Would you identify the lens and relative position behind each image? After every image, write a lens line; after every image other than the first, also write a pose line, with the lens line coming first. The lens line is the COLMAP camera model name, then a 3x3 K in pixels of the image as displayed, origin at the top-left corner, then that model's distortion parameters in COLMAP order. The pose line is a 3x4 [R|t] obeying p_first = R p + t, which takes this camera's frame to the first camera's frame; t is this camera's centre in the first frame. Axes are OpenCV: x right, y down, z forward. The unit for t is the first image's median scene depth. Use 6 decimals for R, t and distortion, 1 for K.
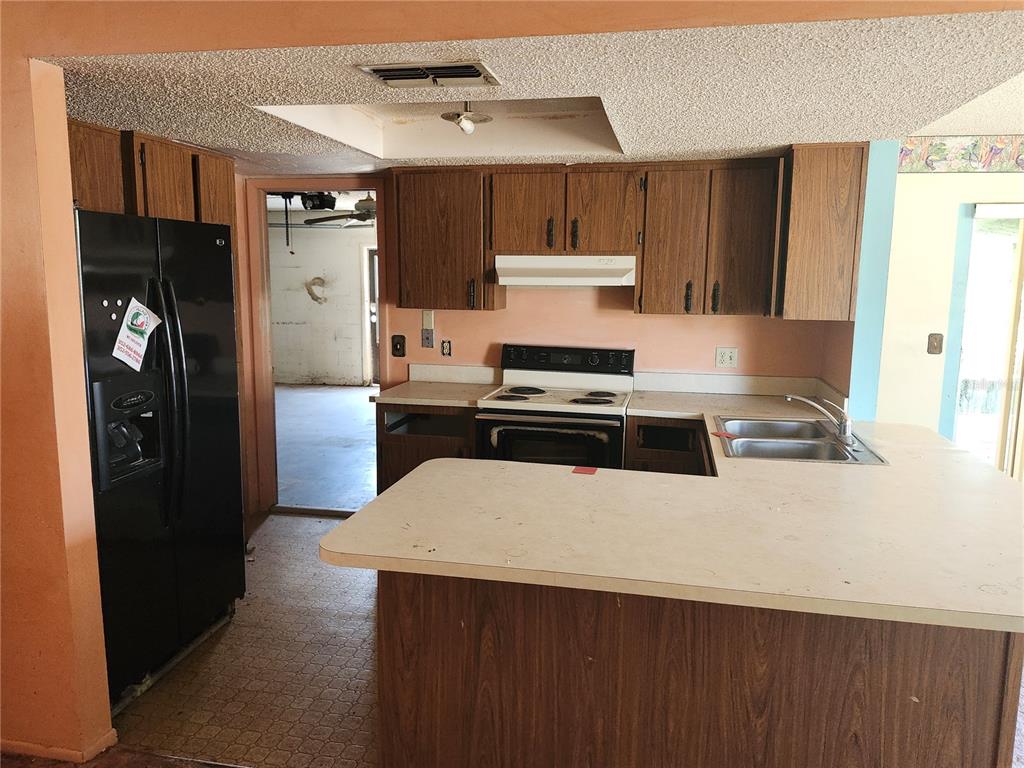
lens RADIAL K [[718.6, 0, 514.3], [0, 718.6, 386.9], [0, 0, 1]] dist [0.025294, -0.007469]
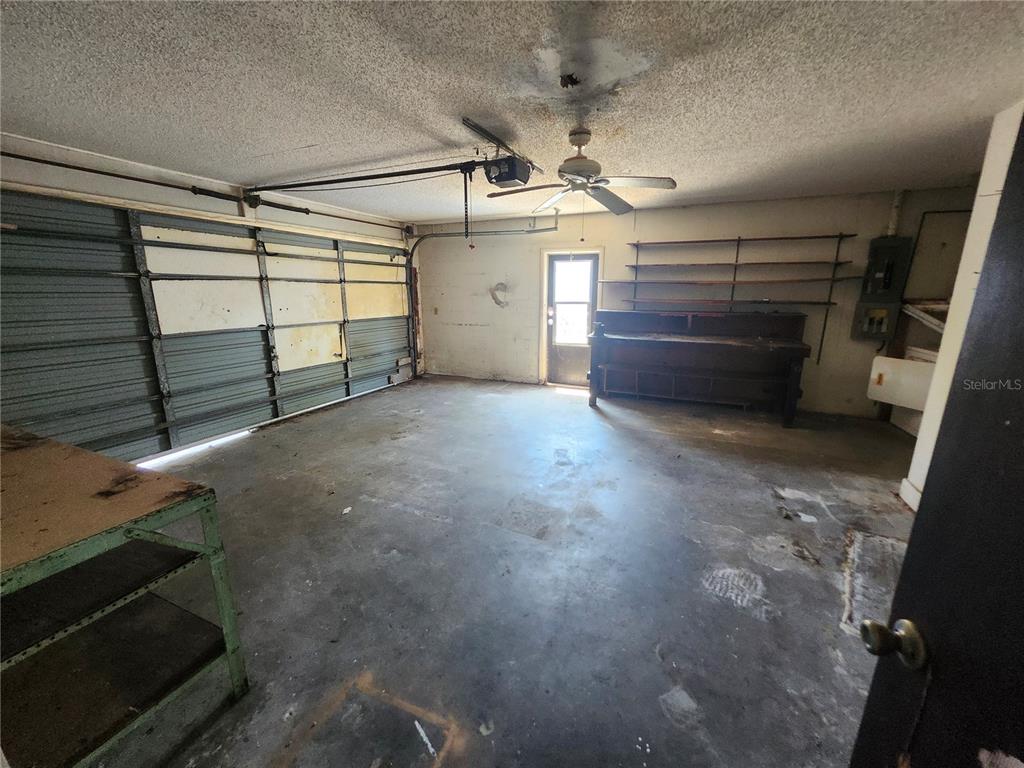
lens RADIAL K [[405.2, 0, 513.7], [0, 405.2, 386.0], [0, 0, 1]] dist [0.000777, 0.000233]
pose [[0.974118, 0.047722, -0.220943, -0.111469], [-0.028133, 0.995456, 0.090976, -0.053843], [0.224281, -0.082406, 0.971034, 0.398021]]
